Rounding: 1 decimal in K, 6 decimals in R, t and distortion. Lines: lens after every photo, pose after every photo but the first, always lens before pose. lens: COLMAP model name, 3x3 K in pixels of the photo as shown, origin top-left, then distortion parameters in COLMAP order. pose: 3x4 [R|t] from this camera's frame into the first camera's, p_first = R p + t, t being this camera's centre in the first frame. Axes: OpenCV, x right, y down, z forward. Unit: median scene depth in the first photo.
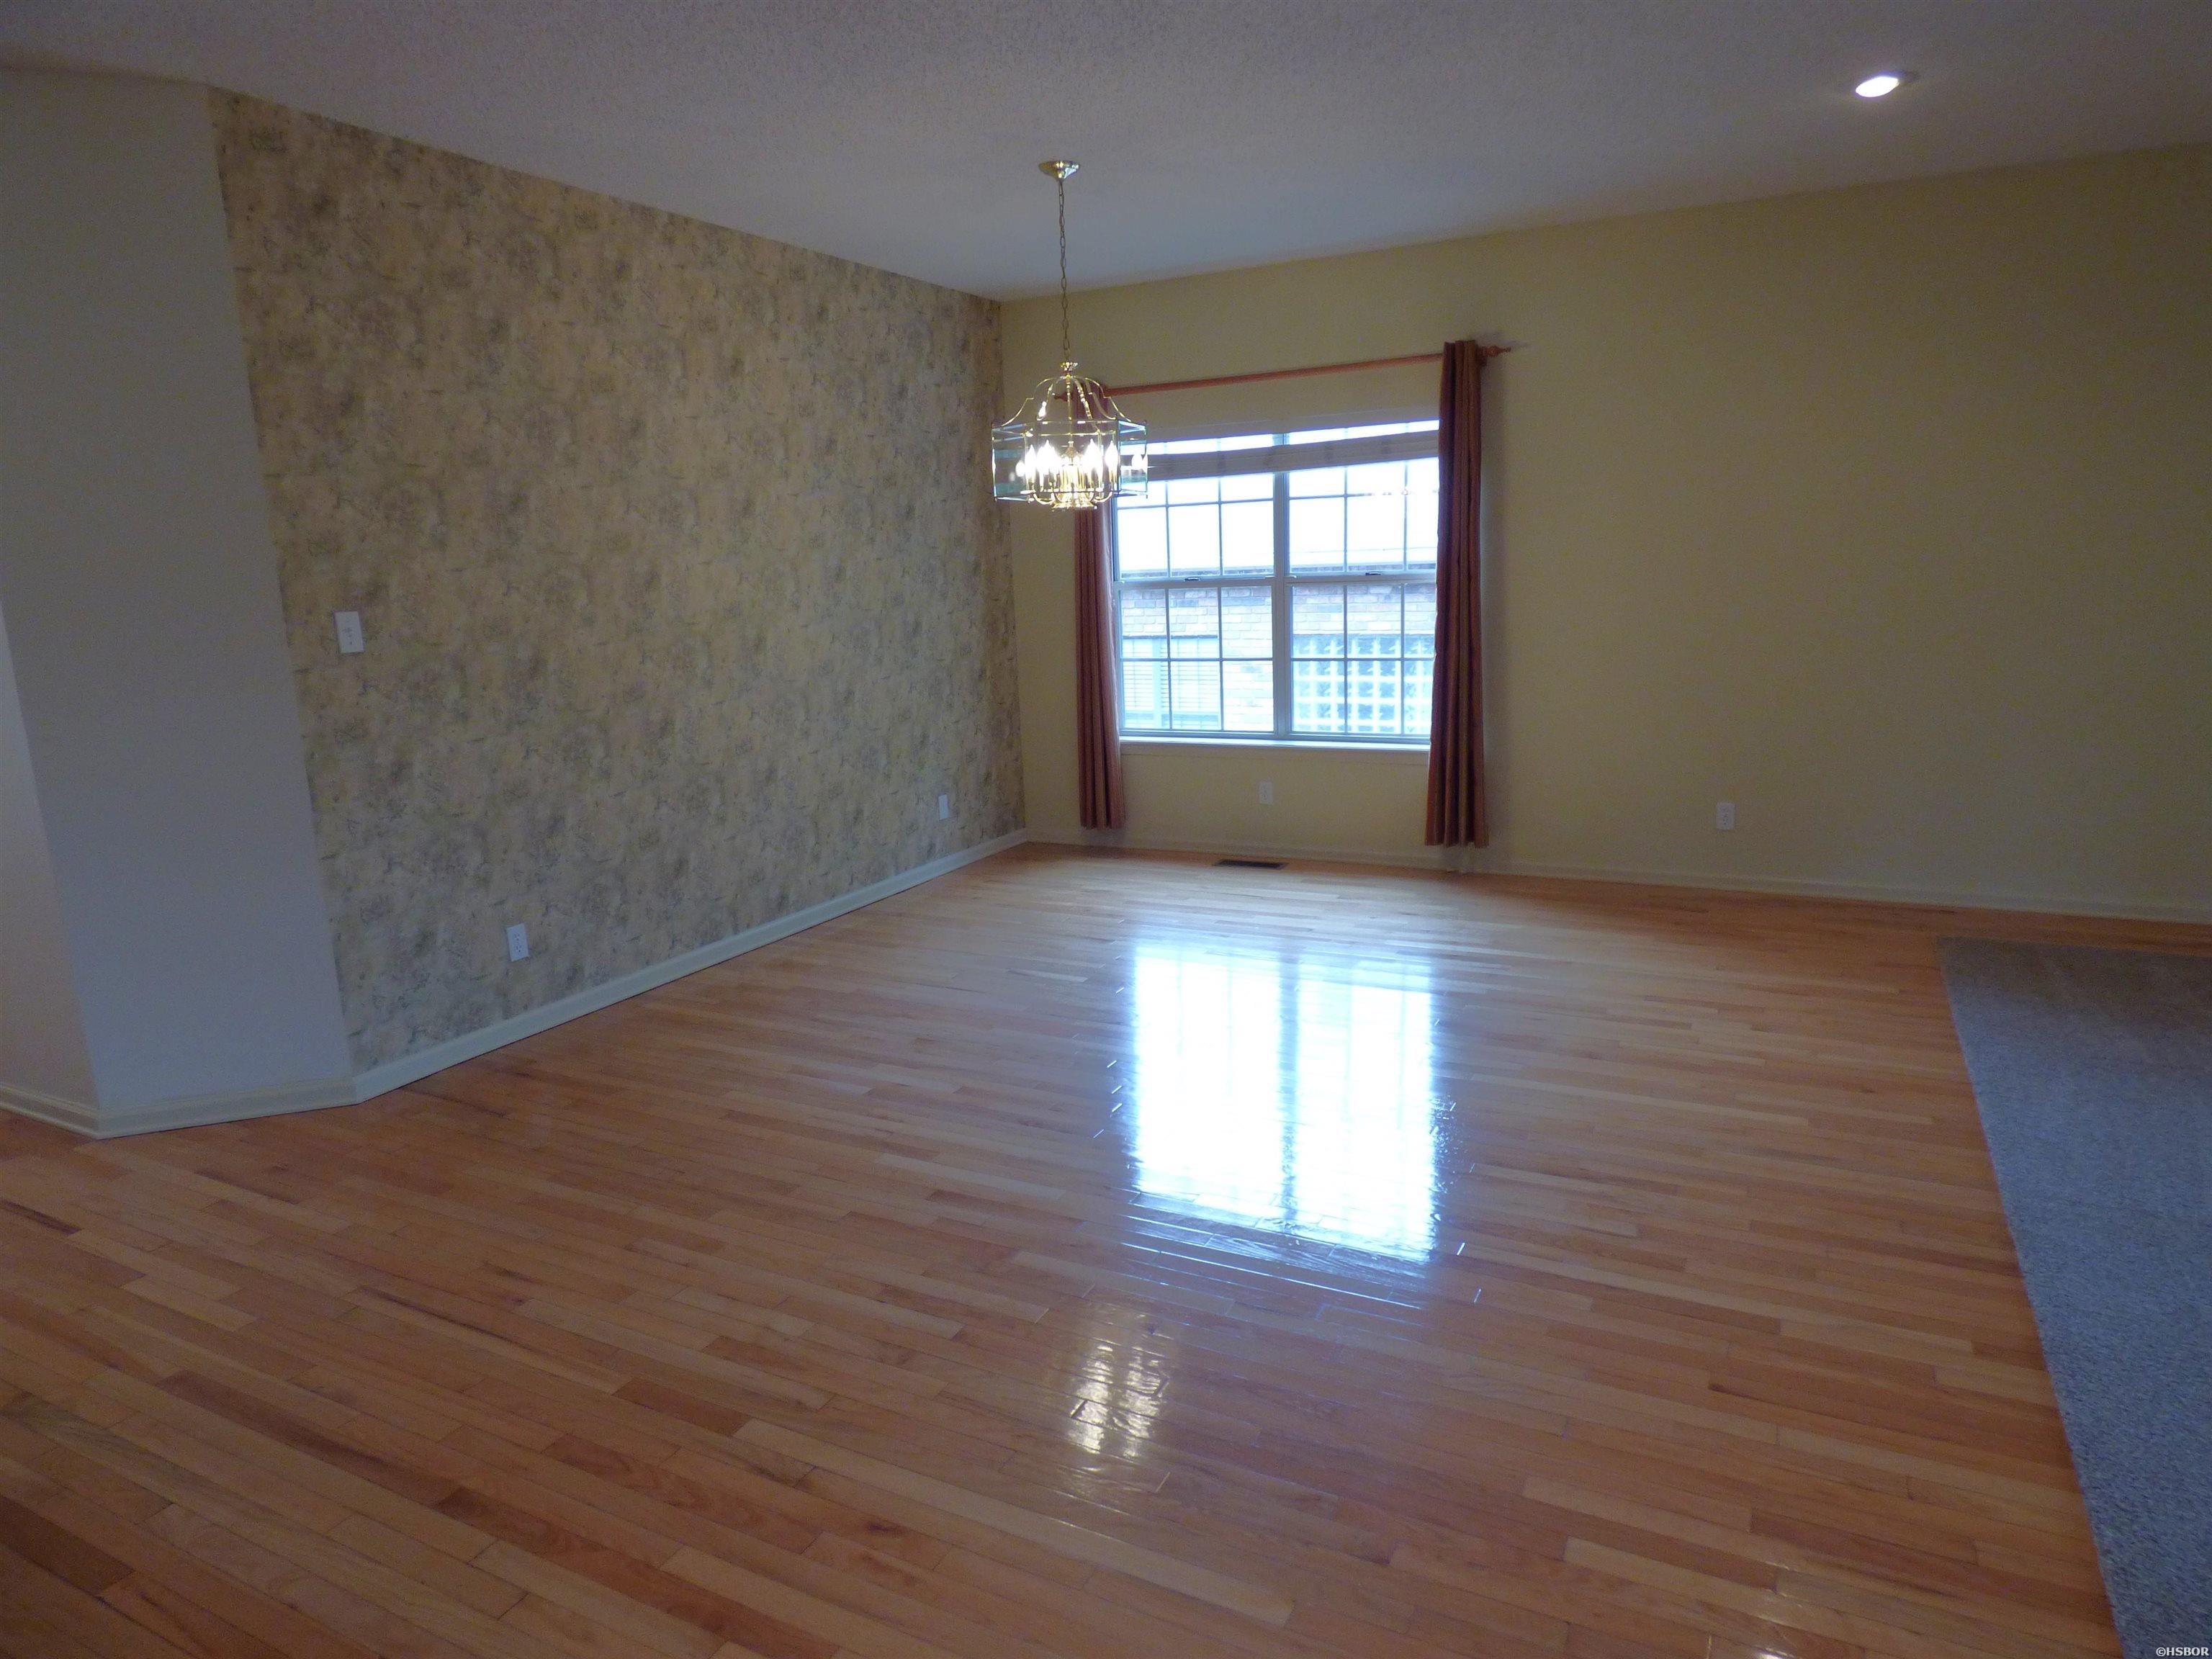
lens RADIAL K [[1345.9, 0, 1110.7], [0, 1345.9, 830.7], [0, 0, 1]] dist [-0.016389, 0.004116]
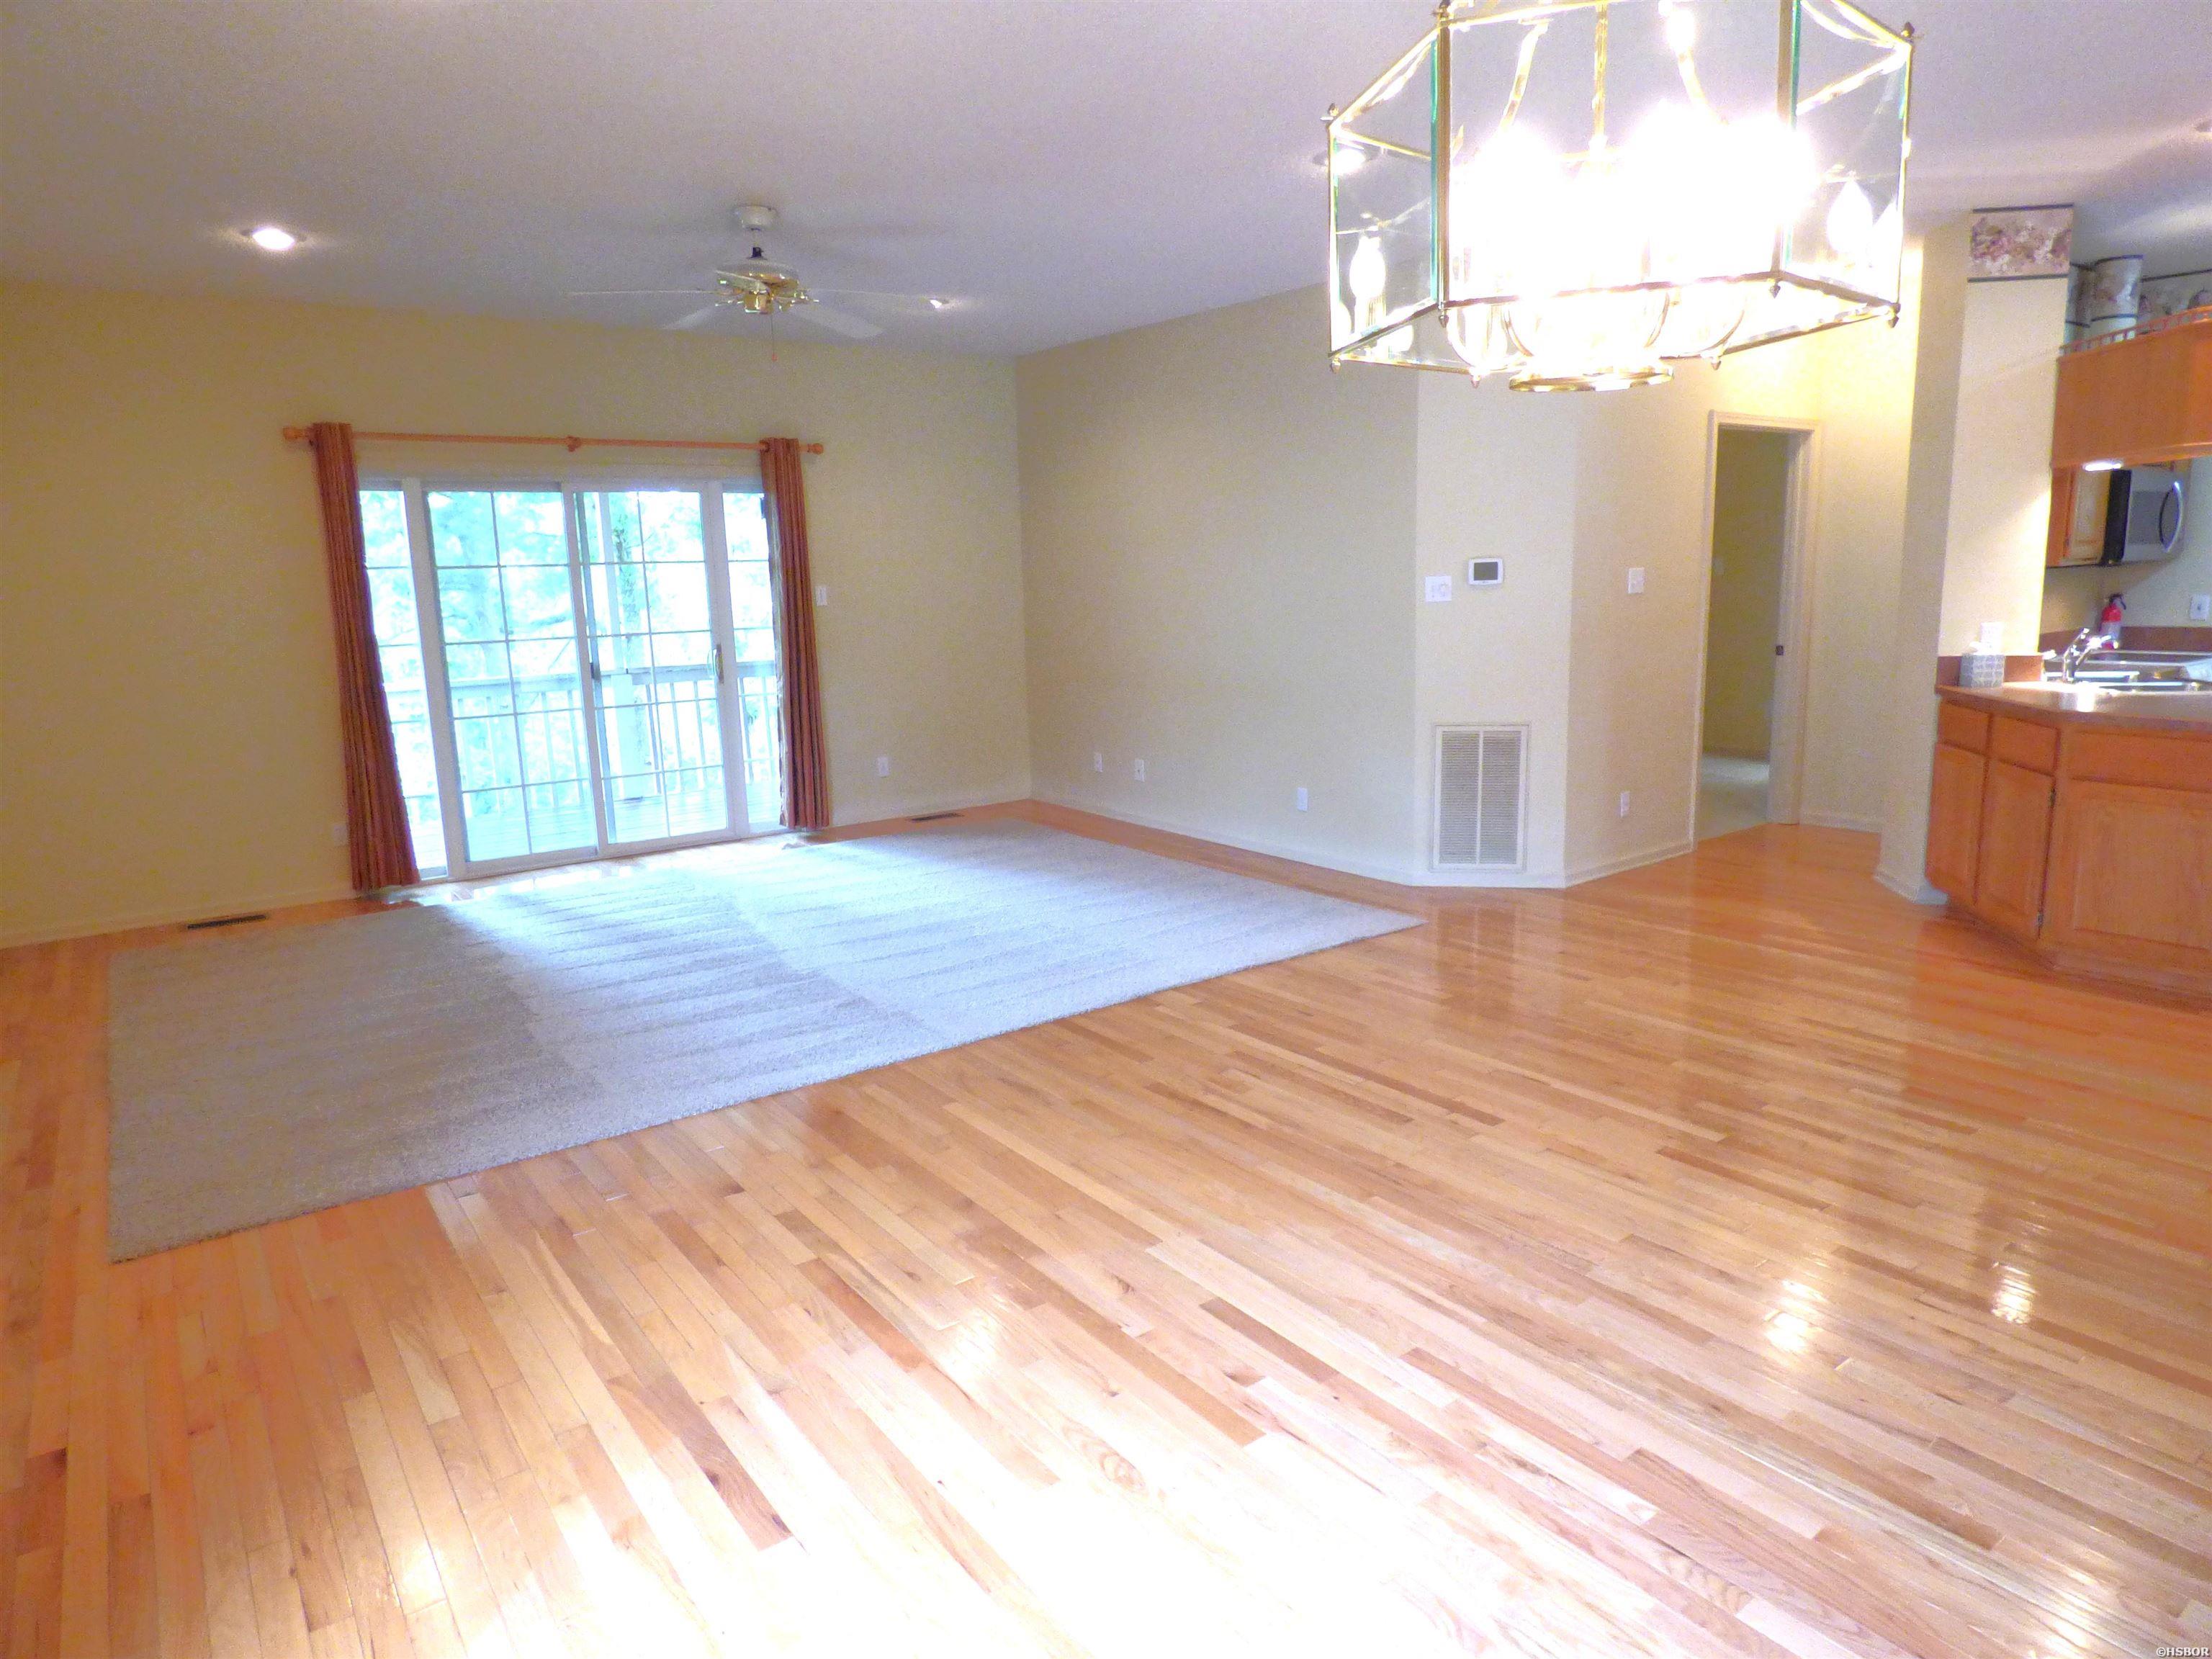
lens RADIAL K [[1345.9, 0, 1096.1], [0, 1345.9, 830.4], [0, 0, 1]] dist [-0.016389, 0.004116]
pose [[-0.897652, -0.017561, 0.440356, -0.052355], [0.147894, 0.929258, 0.338535, -0.239132], [-0.415149, 0.369013, -0.831553, 1.210589]]
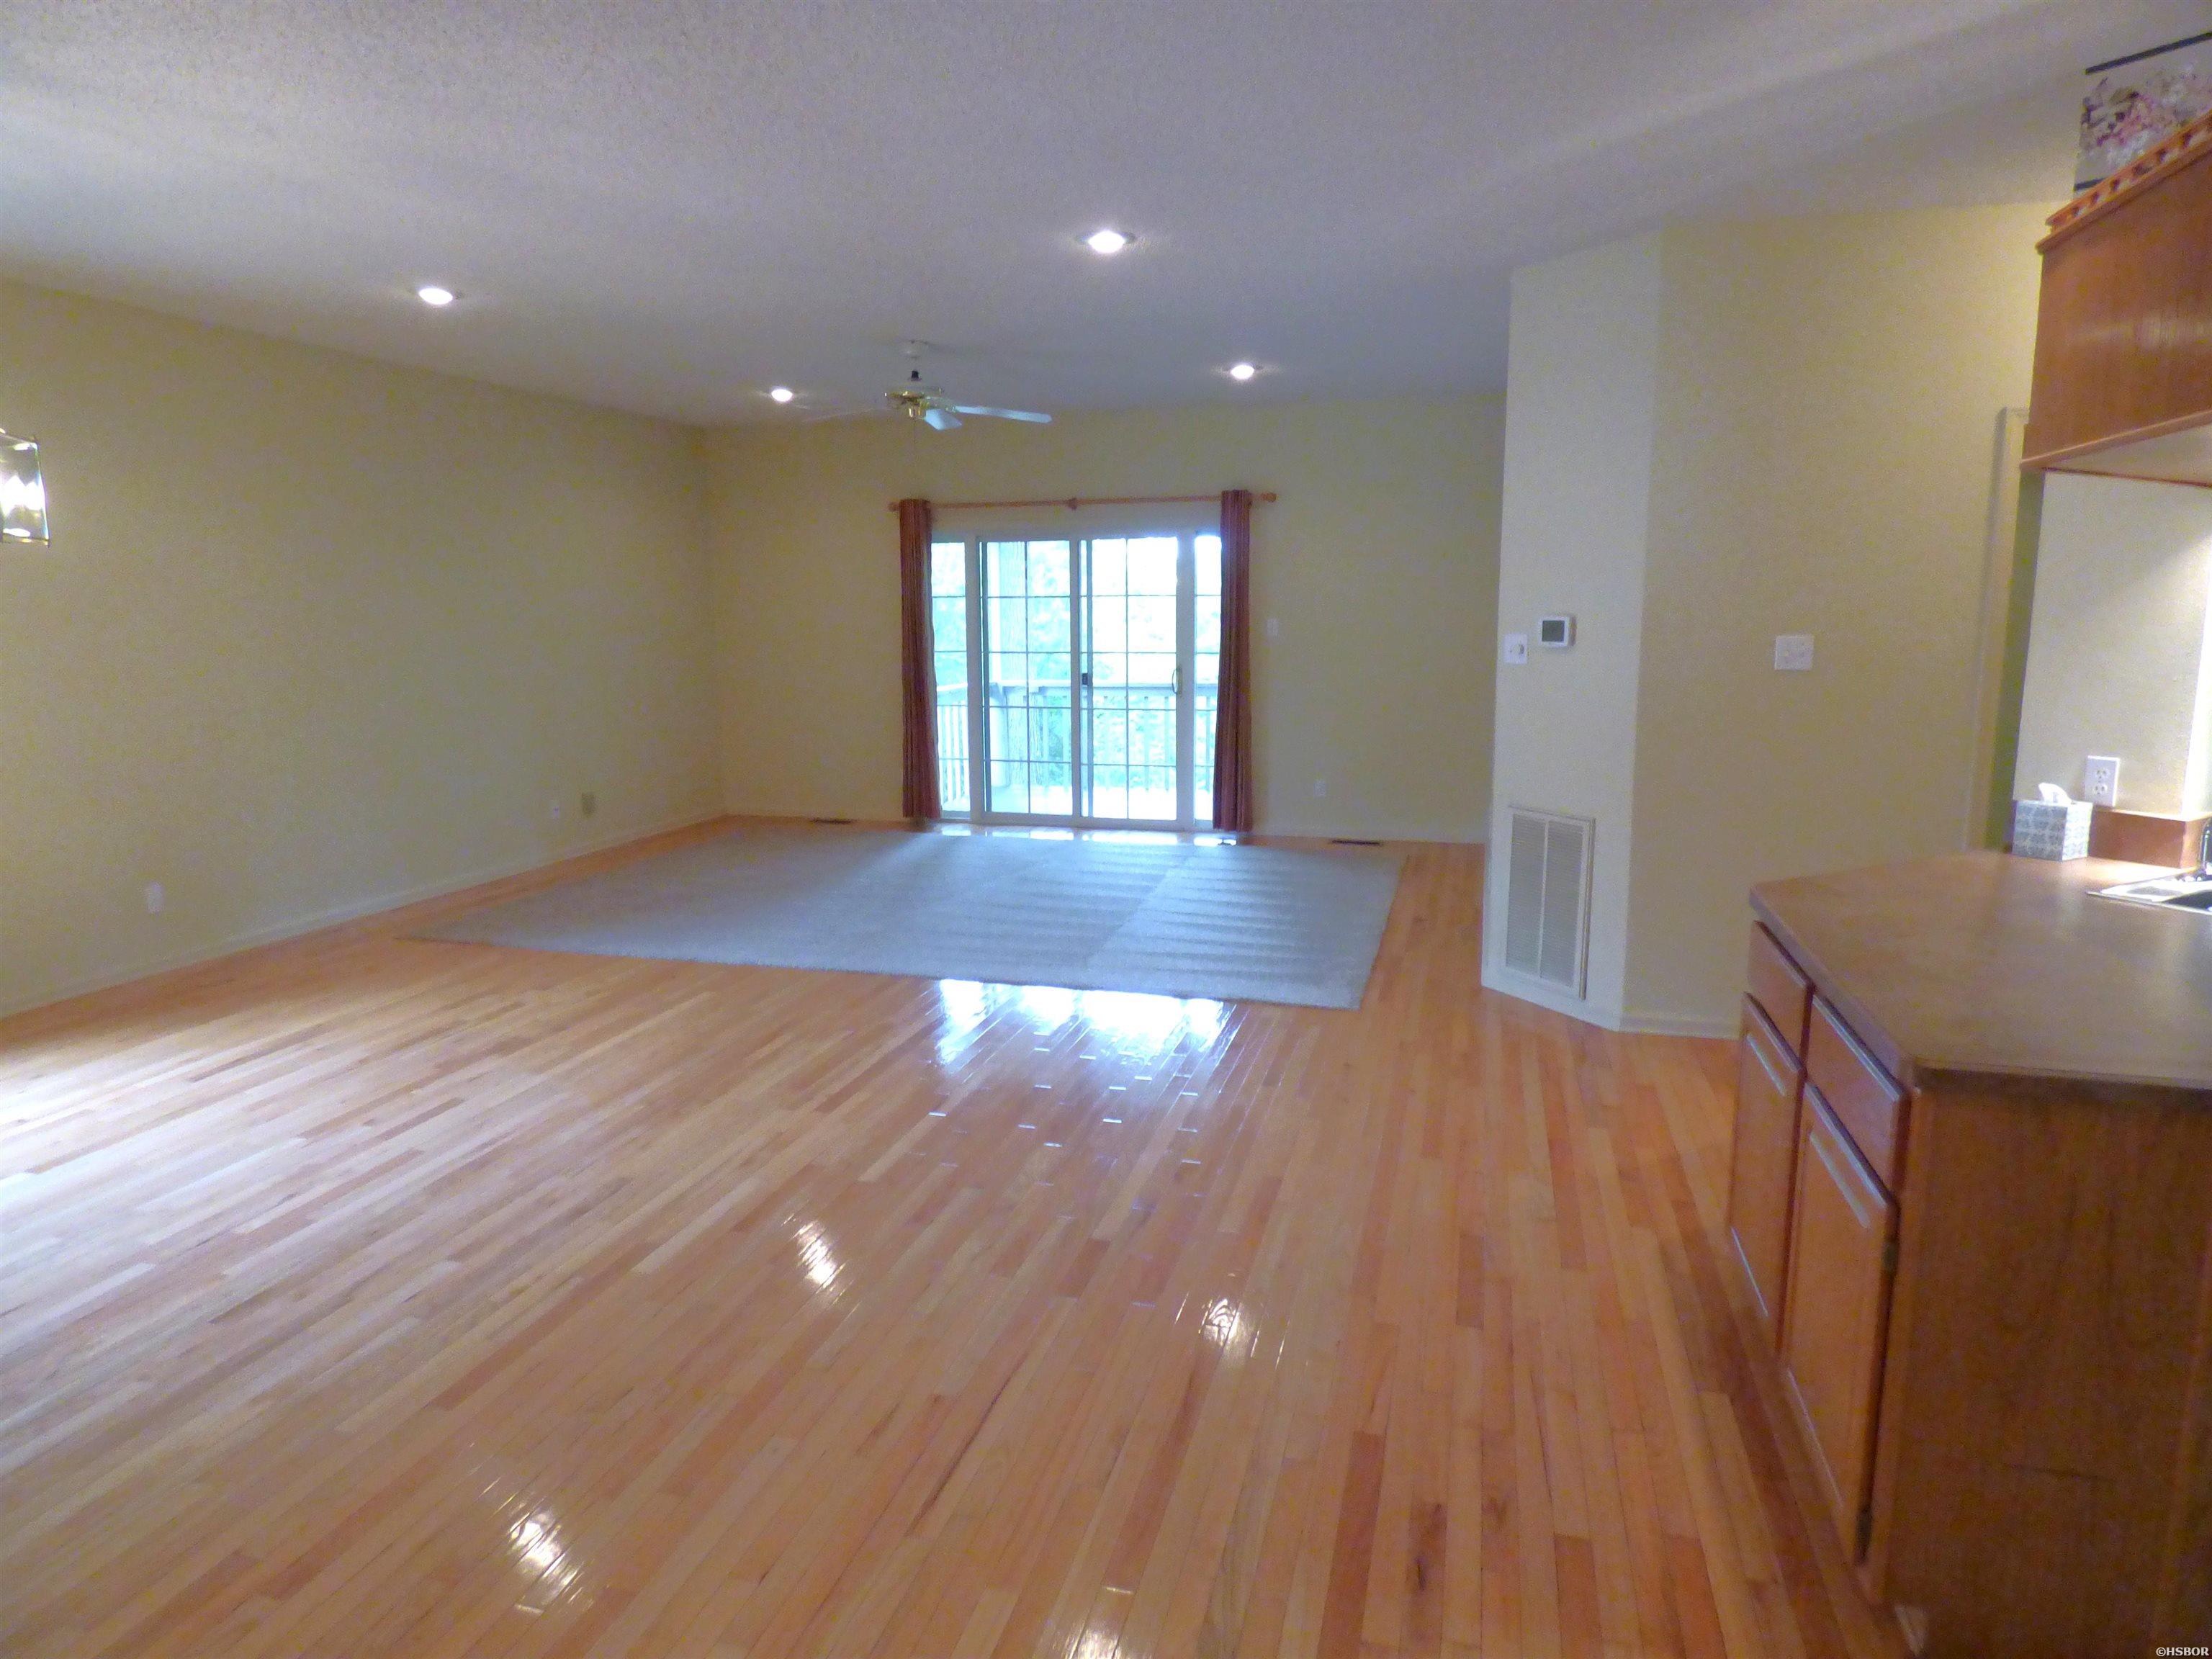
lens RADIAL K [[1345.9, 0, 1113.7], [0, 1345.9, 830.1], [0, 0, 1]] dist [-0.016389, 0.004116]
pose [[-0.215907, -0.119651, 0.969055, -0.737695], [0.202356, 0.965433, 0.164289, -0.088725], [-0.955215, 0.231565, -0.184232, 0.536092]]
